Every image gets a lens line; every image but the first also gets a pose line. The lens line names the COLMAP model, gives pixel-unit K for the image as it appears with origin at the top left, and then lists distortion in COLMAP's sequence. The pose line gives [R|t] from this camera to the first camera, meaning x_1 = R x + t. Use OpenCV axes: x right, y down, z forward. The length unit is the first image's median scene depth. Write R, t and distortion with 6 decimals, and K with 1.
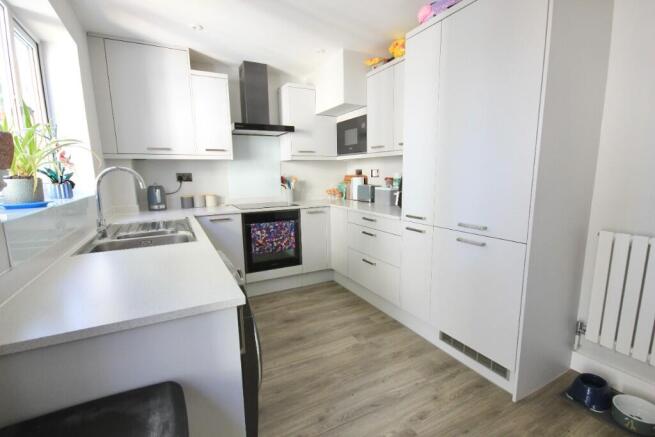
lens RADIAL K [[299.0, 0, 332.4], [0, 299.0, 224.4], [0, 0, 1]] dist [0.001713, -0.007473]
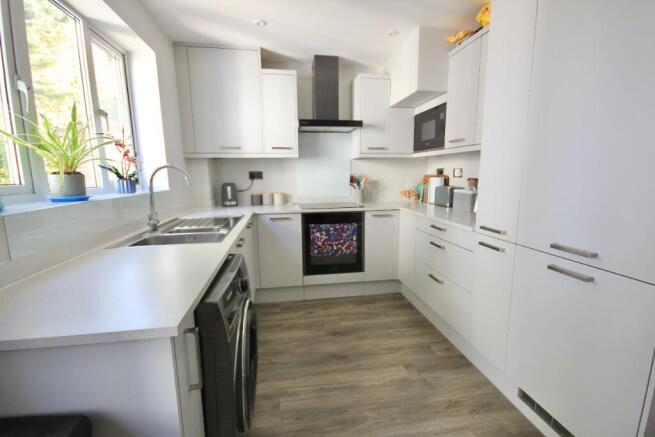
lens RADIAL K [[299.0, 0, 332.4], [0, 299.0, 224.4], [0, 0, 1]] dist [0.001713, -0.007473]
pose [[0.948964, 0.058961, -0.309825, 0.093830], [-0.058772, 0.998222, 0.009954, -0.016190], [0.309861, 0.008763, 0.950741, 0.113193]]
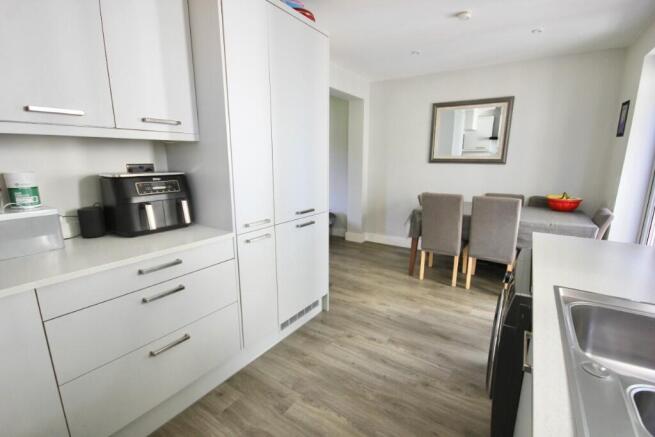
lens RADIAL K [[299.0, 0, 332.4], [0, 299.0, 224.4], [0, 0, 1]] dist [0.001713, -0.007473]
pose [[-0.479504, -0.179247, 0.859038, -0.398565], [0.151798, 0.947217, 0.282378, -0.167760], [-0.864311, 0.265802, -0.426985, 0.879411]]
